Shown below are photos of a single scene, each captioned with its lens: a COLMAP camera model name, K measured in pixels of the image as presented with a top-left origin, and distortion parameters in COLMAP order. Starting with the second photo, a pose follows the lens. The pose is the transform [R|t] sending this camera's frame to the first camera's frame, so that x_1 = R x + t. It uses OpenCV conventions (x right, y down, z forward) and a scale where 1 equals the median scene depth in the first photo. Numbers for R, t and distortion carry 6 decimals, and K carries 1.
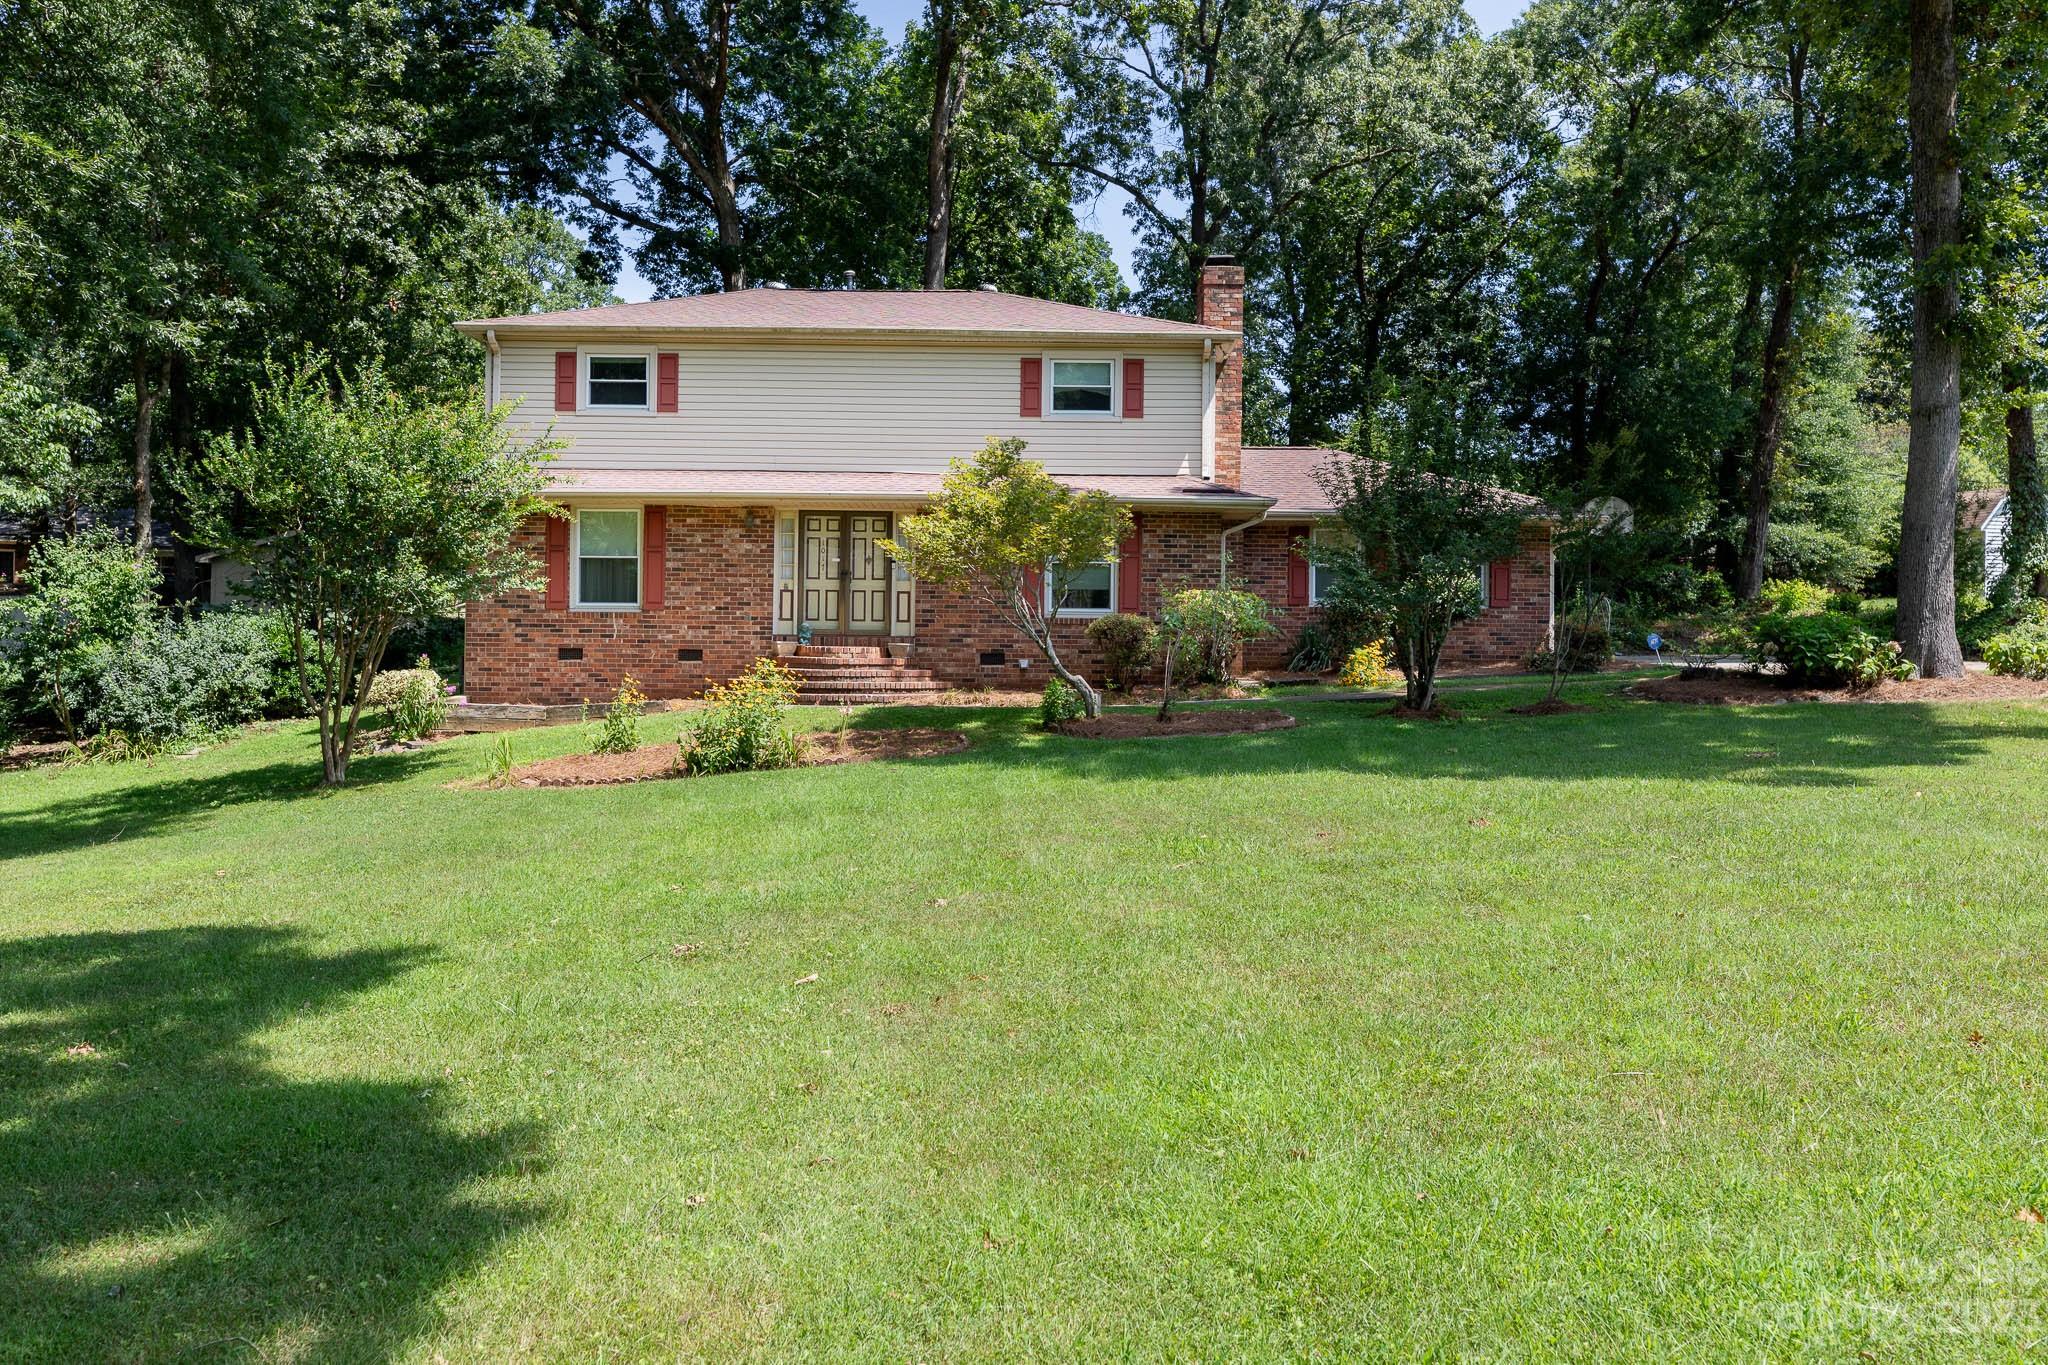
lens RADIAL K [[1593.1, 0, 1024.9], [0, 1593.1, 653.3], [0, 0, 1]] dist [-0.002408, 0.003820]
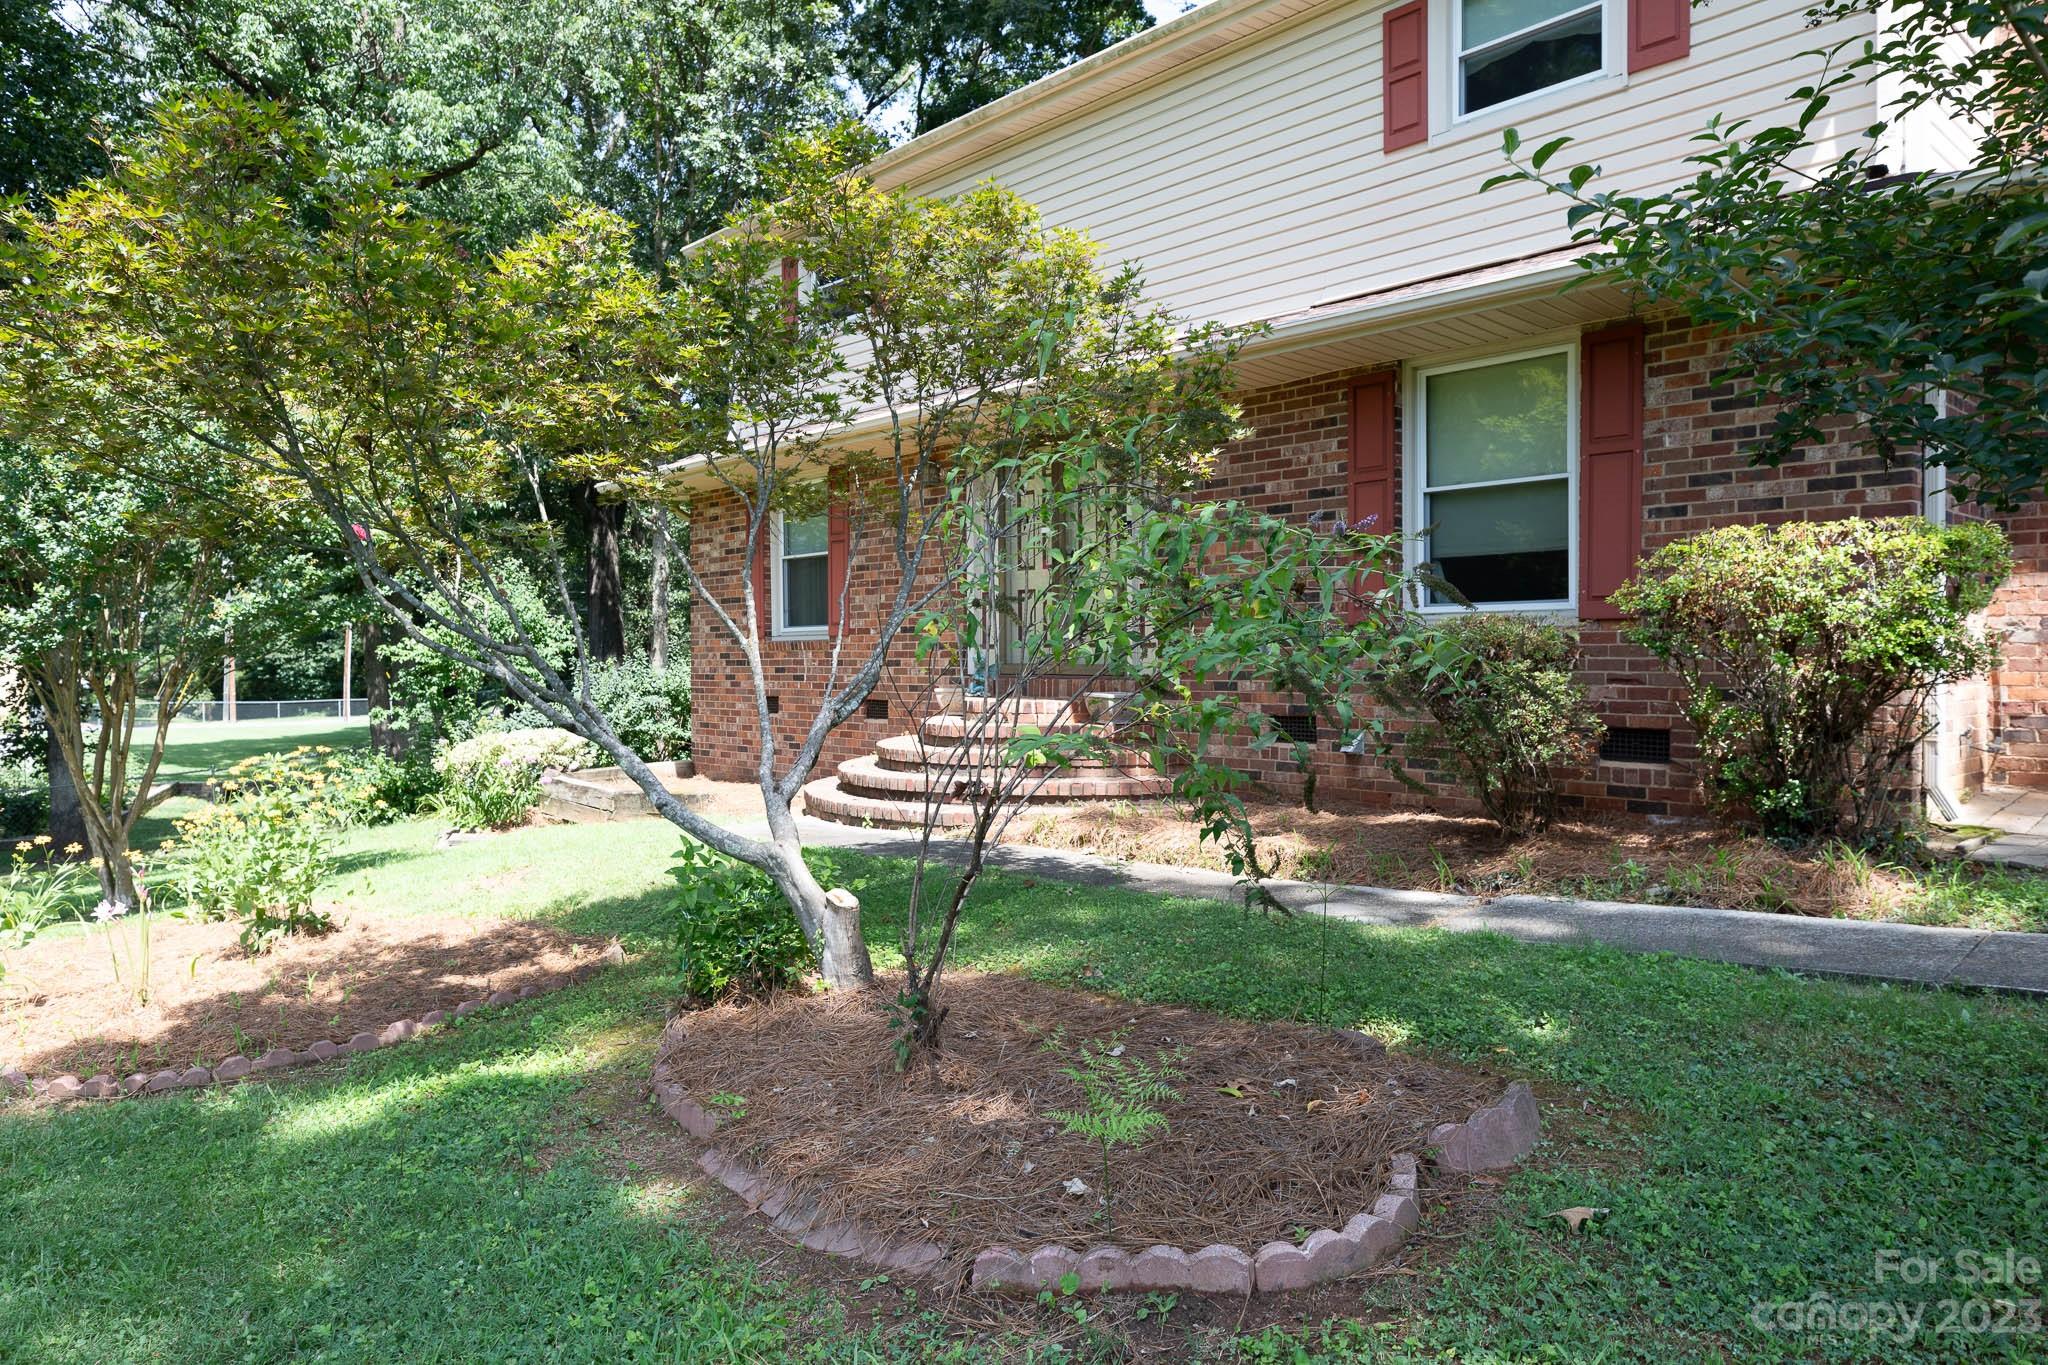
lens RADIAL K [[1322.3, 0, 1023.3], [0, 1322.3, 679.6], [0, 0, 1]] dist [0.003569, 0.000970]
pose [[0.675899, -0.001258, -0.736994, 0.193874], [0.008540, 0.999945, 0.006125, -0.012599], [0.736945, -0.010434, 0.675872, 0.701468]]
